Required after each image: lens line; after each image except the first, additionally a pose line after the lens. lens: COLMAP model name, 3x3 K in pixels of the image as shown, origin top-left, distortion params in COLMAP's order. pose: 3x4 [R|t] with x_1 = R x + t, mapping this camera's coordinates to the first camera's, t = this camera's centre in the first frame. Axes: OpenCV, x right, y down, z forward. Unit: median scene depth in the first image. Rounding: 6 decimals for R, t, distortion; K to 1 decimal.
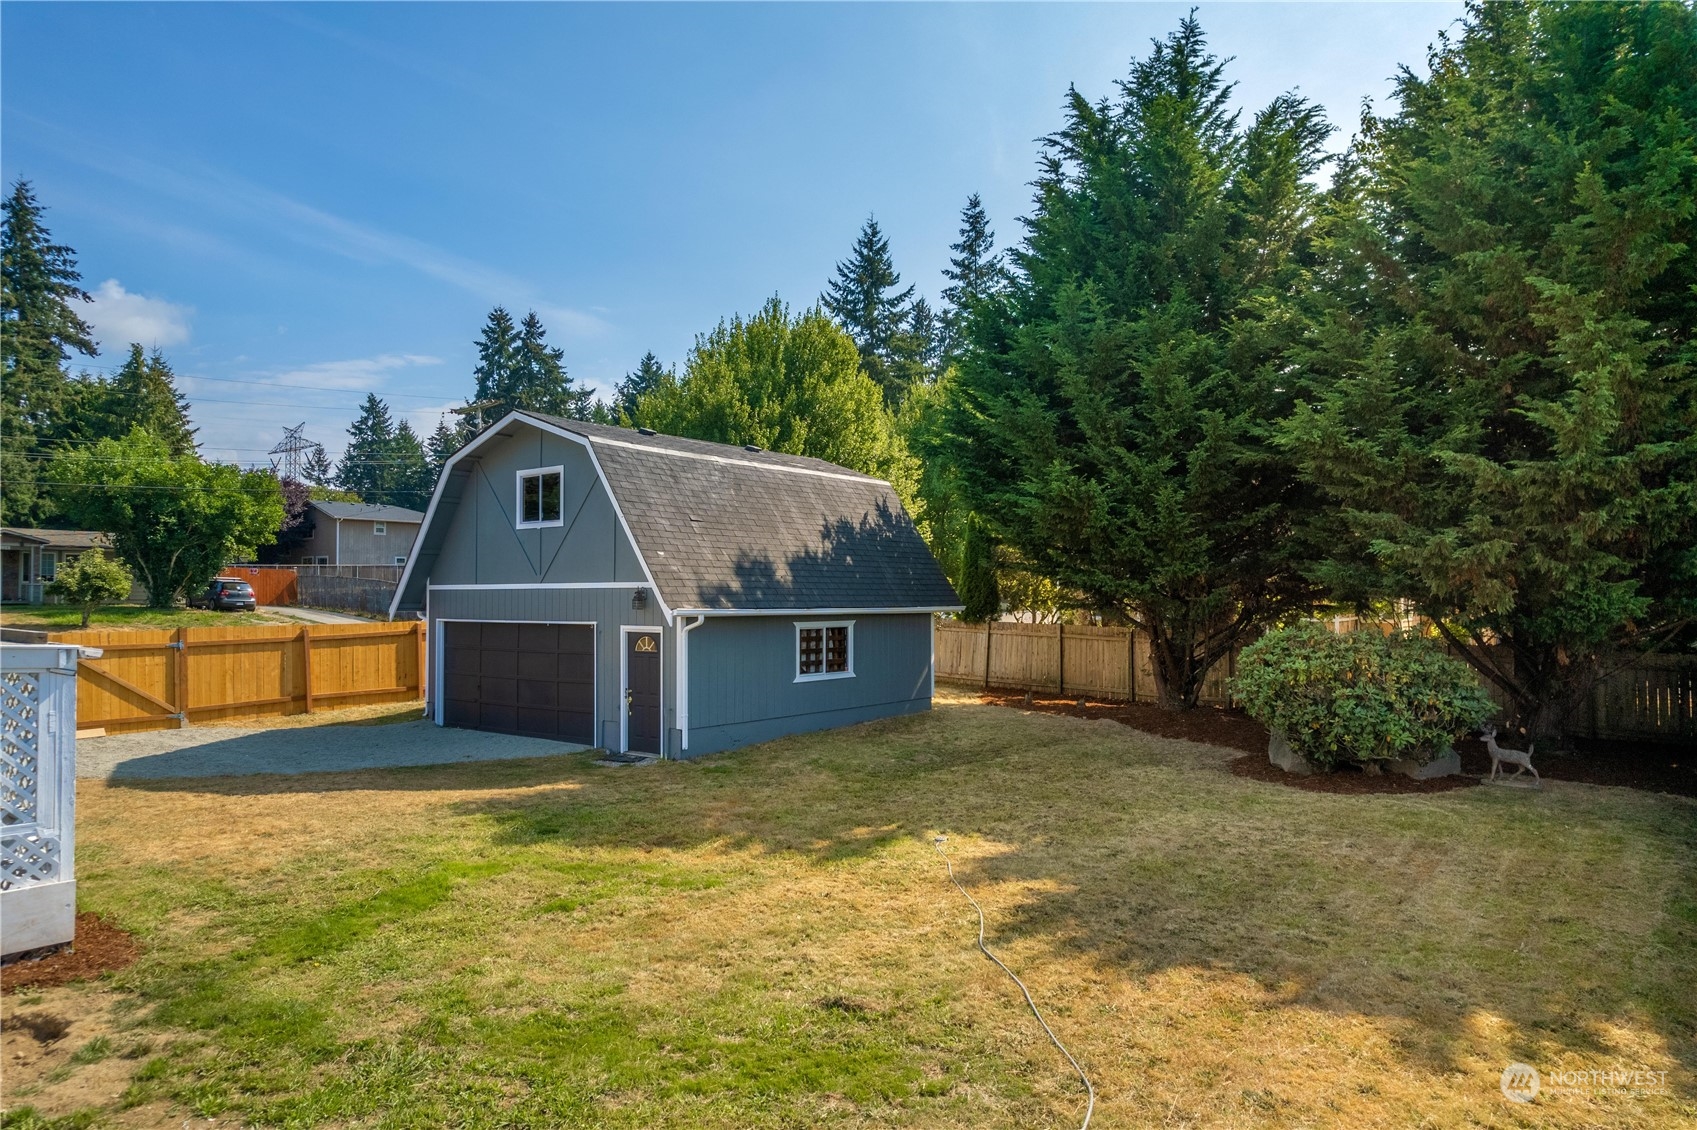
lens RADIAL K [[1093.5, 0, 843.4], [0, 1093.5, 570.0], [0, 0, 1]] dist [-0.062966, 0.066874]
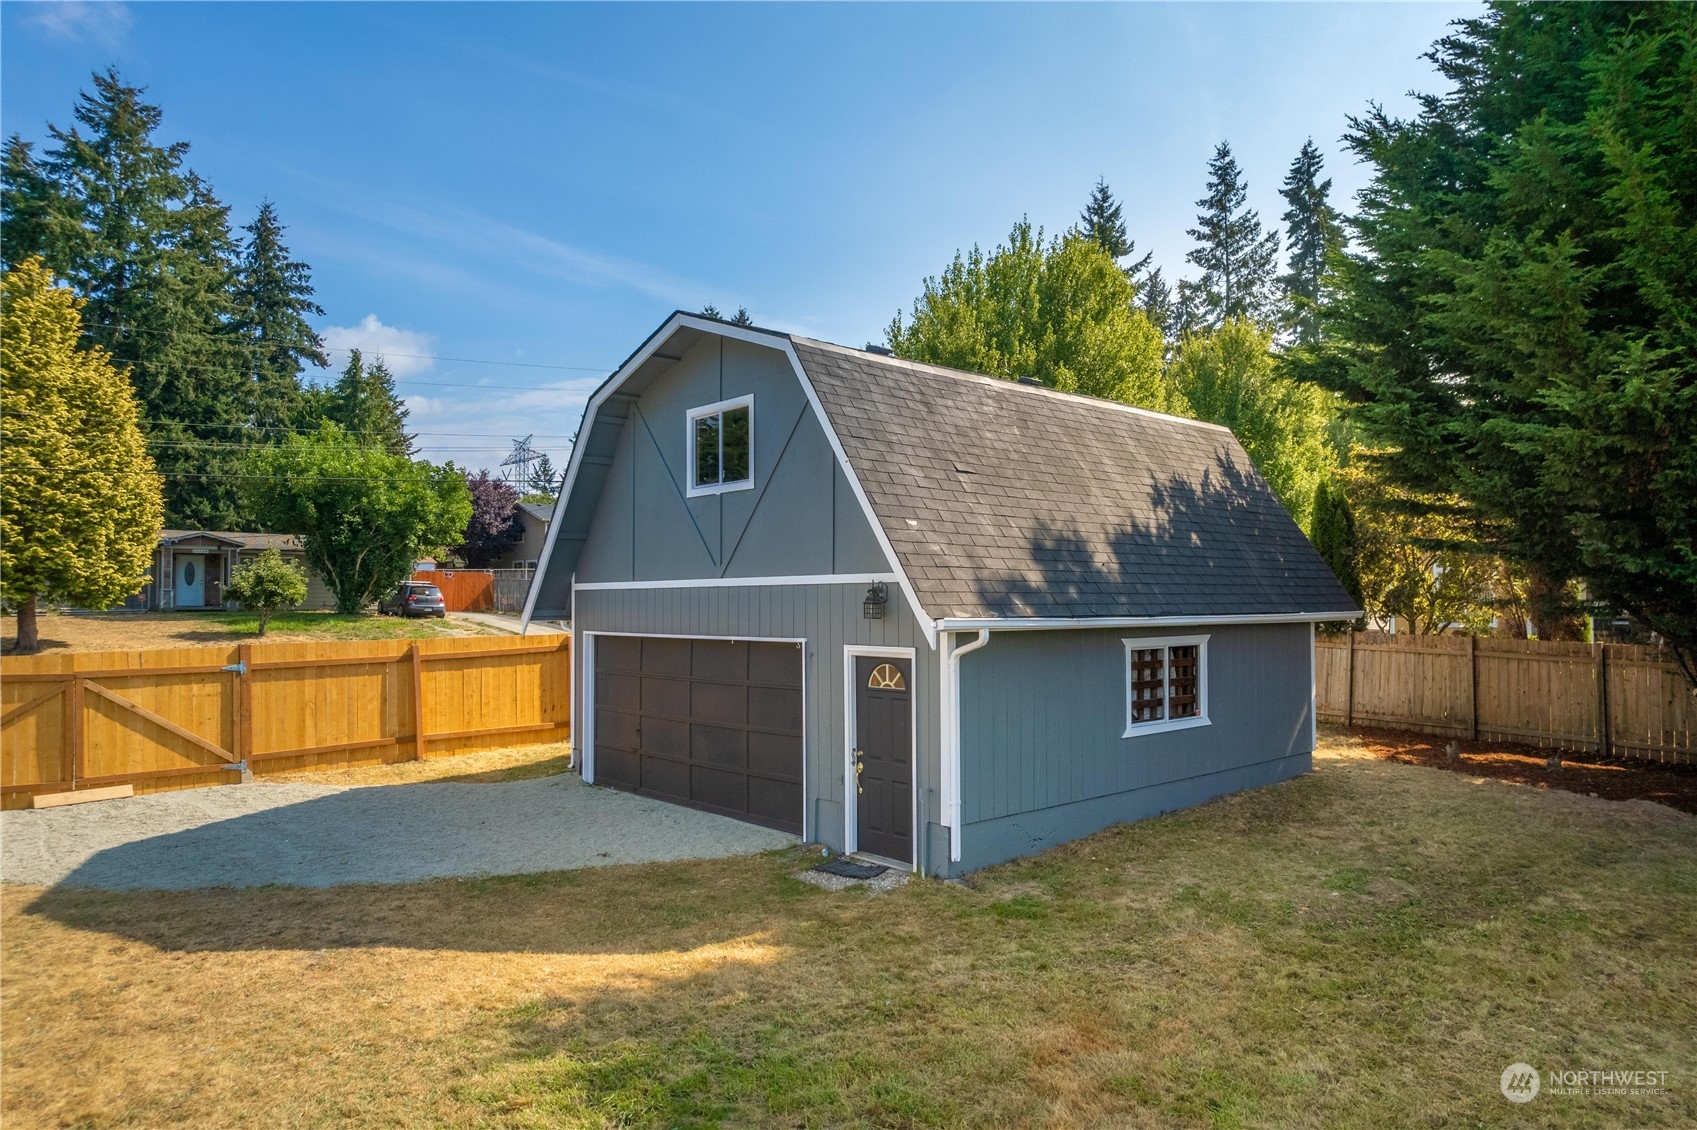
lens RADIAL K [[1093.5, 0, 843.4], [0, 1093.5, 570.0], [0, 0, 1]] dist [-0.062966, 0.066874]
pose [[0.981642, -0.008961, -0.190525, -0.070652], [0.008227, 0.999955, -0.004641, 0.009475], [0.190558, 0.002989, 0.981671, 0.321622]]
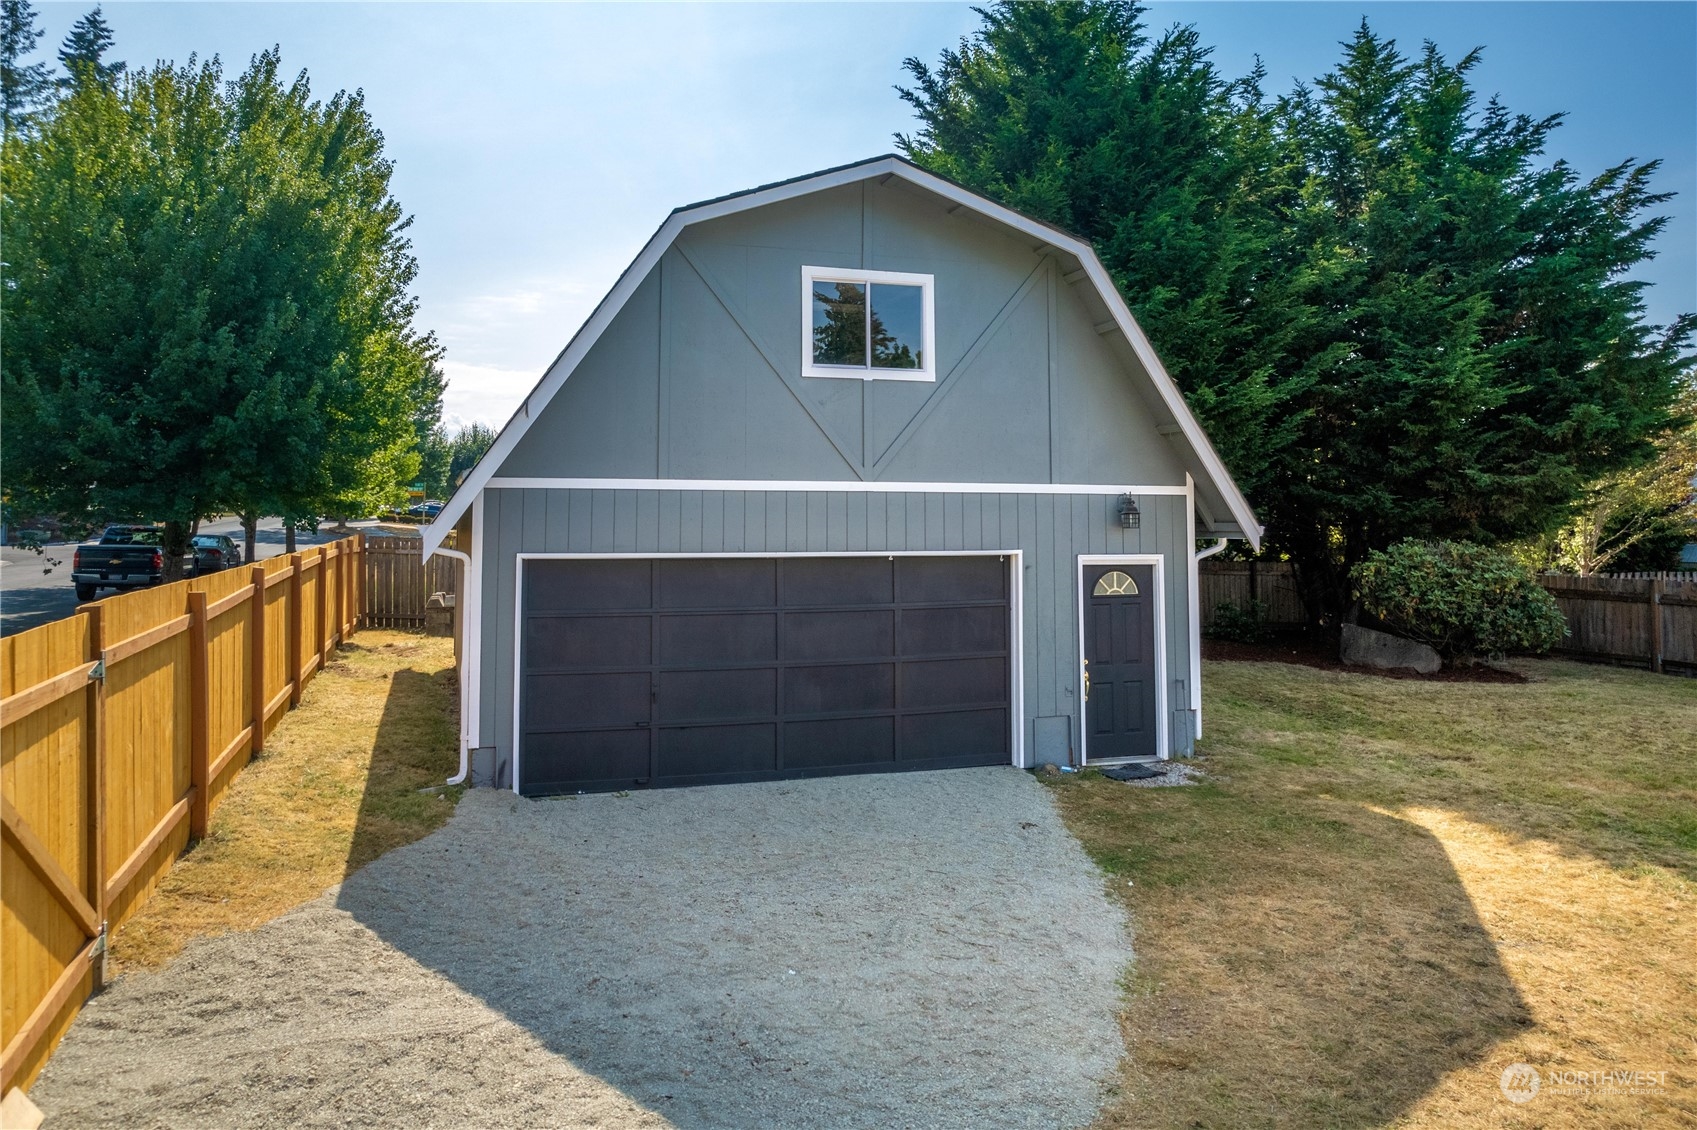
lens RADIAL K [[1078.9, 0, 845.9], [0, 1078.9, 483.4], [0, 0, 1]] dist [0.000013, -0.000619]
pose [[0.588739, 0.034339, 0.807594, -0.620481], [-0.018177, 0.999407, -0.029244, 0.024812], [-0.808119, 0.002538, 0.589014, 0.603094]]
